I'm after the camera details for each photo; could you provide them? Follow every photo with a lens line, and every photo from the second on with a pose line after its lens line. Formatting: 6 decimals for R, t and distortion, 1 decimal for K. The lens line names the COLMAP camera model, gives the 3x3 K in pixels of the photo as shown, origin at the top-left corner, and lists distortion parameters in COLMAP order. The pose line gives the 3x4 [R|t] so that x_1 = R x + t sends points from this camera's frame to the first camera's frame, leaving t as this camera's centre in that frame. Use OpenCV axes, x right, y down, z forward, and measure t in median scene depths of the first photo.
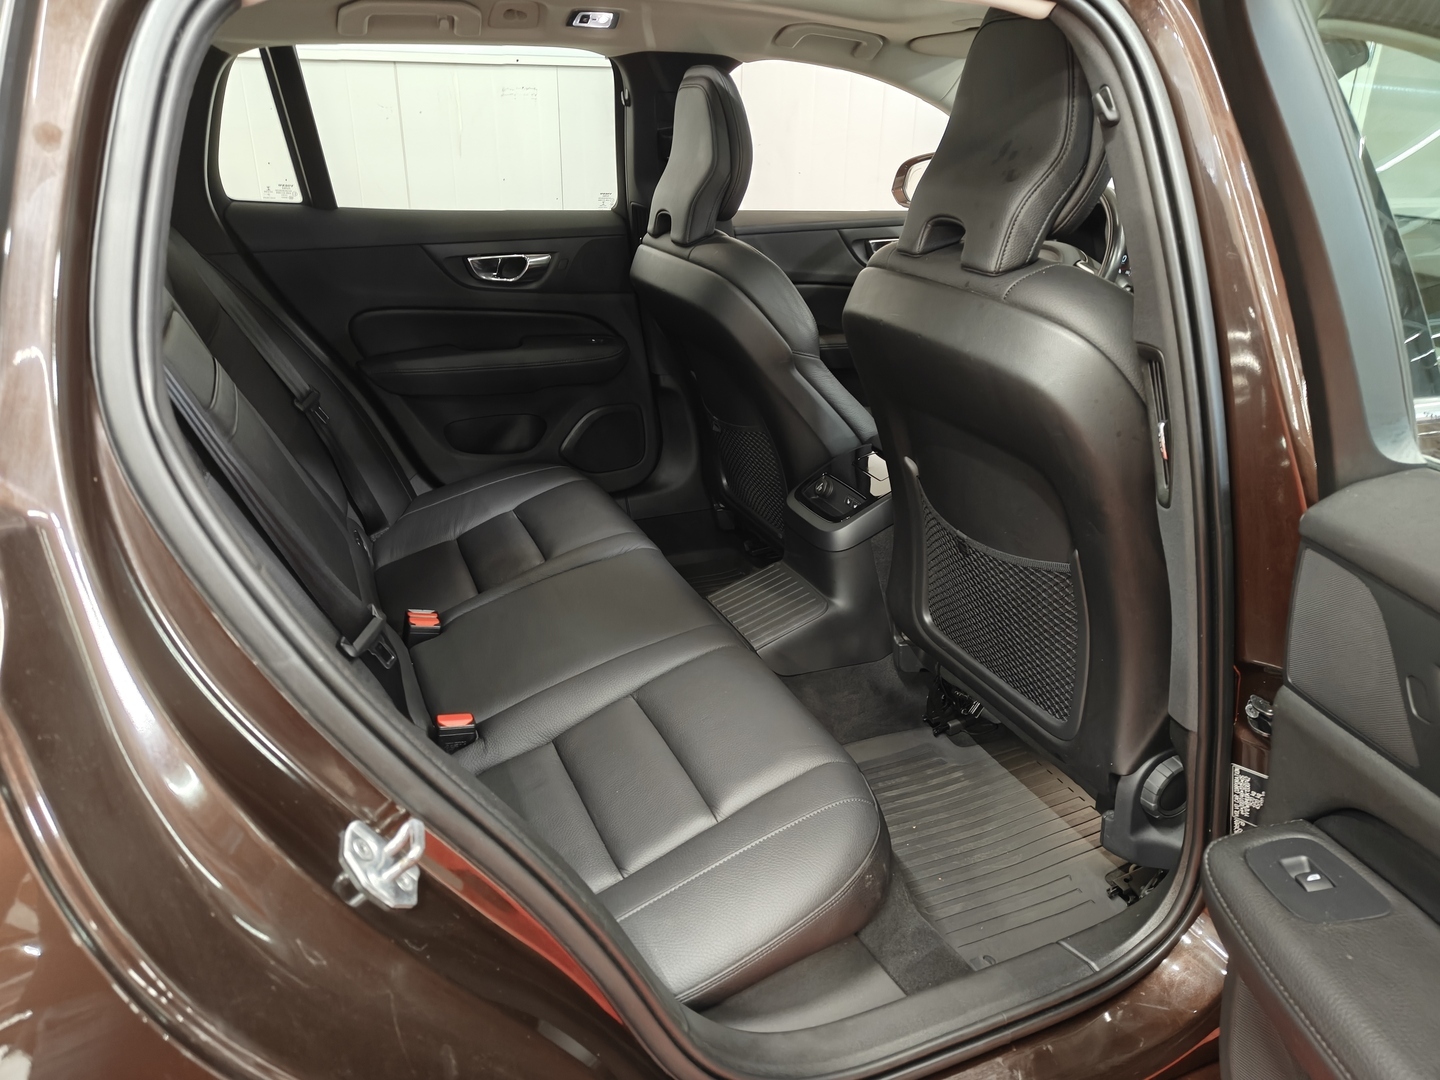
lens RADIAL K [[1023.8, 0, 723.0], [0, 1023.8, 542.3], [0, 0, 1]] dist [0.010406, -0.018312]
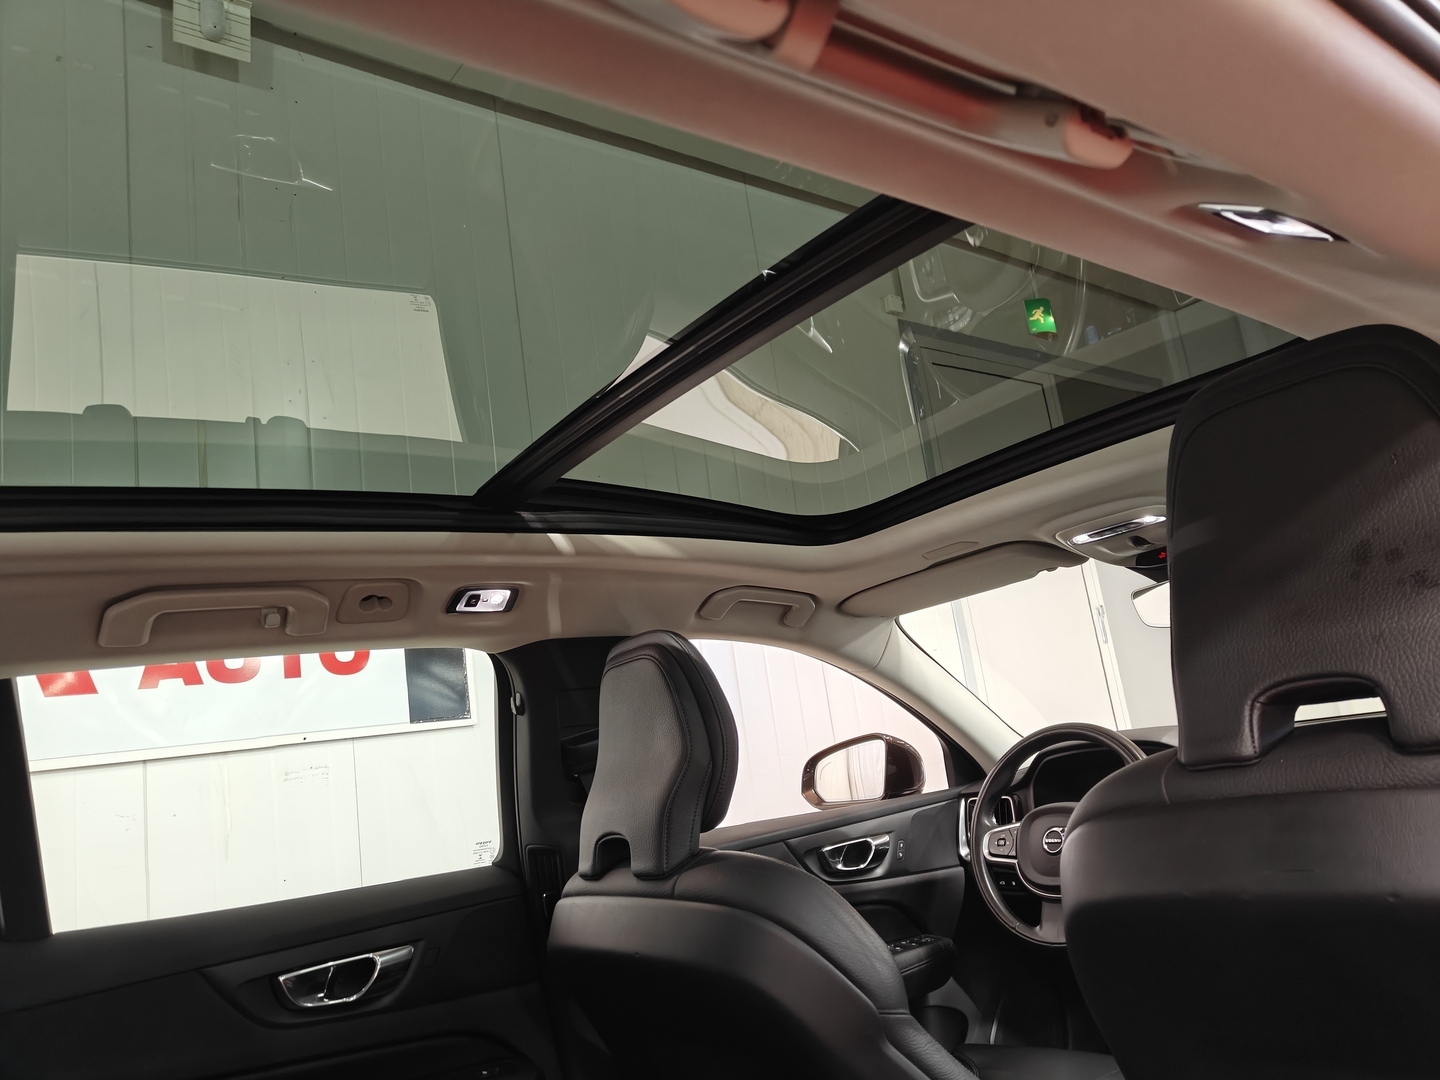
lens RADIAL K [[1023.8, 0, 742.5], [0, 1023.8, 525.7], [0, 0, 1]] dist [0.010406, -0.018312]
pose [[0.956900, -0.094178, 0.274724, -0.133241], [0.239916, 0.789410, -0.565042, -0.079648], [-0.163655, 0.606599, 0.777981, 0.326050]]
